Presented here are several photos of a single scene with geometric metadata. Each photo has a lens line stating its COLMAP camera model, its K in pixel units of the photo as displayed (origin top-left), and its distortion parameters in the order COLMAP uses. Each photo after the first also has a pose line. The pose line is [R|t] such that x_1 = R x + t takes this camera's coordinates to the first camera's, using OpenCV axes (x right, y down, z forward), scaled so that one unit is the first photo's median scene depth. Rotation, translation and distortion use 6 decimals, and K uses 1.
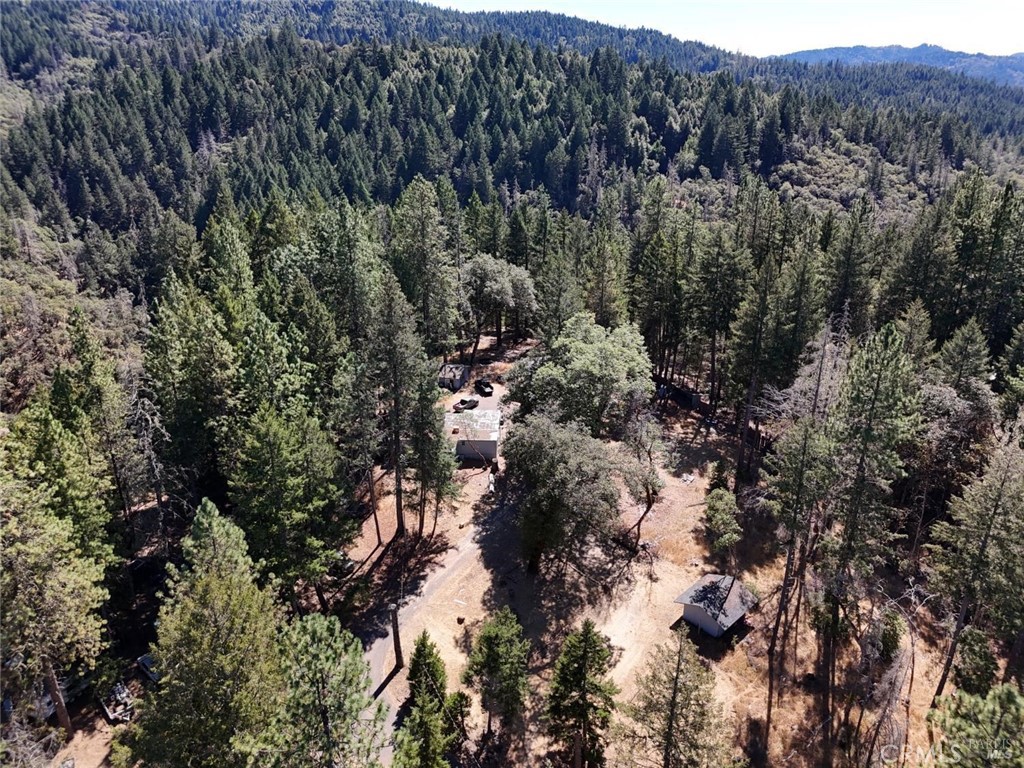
lens RADIAL K [[717.7, 0, 512.9], [0, 717.7, 383.3], [0, 0, 1]] dist [0.027345, -0.016010]
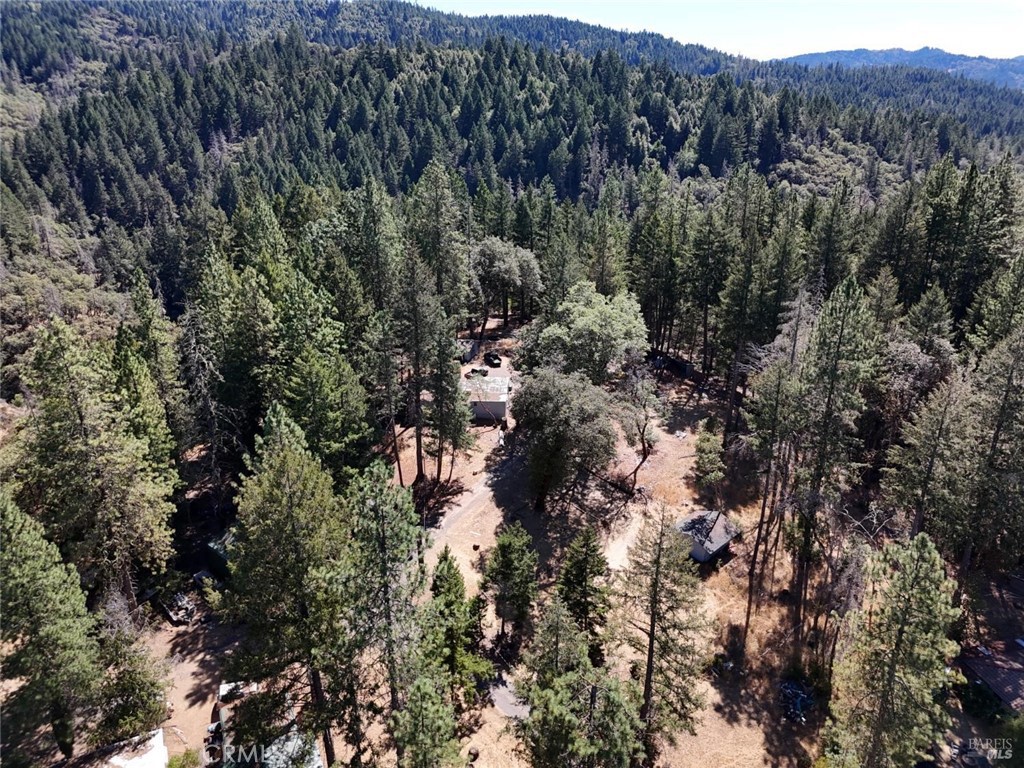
lens RADIAL K [[717.7, 0, 511.4], [0, 717.7, 384.7], [0, 0, 1]] dist [0.027345, -0.016010]
pose [[0.999987, 0.000313, -0.005179, -0.007892], [-0.000330, 0.999994, -0.003364, 0.054909], [0.005178, 0.003365, 0.999981, -0.087918]]
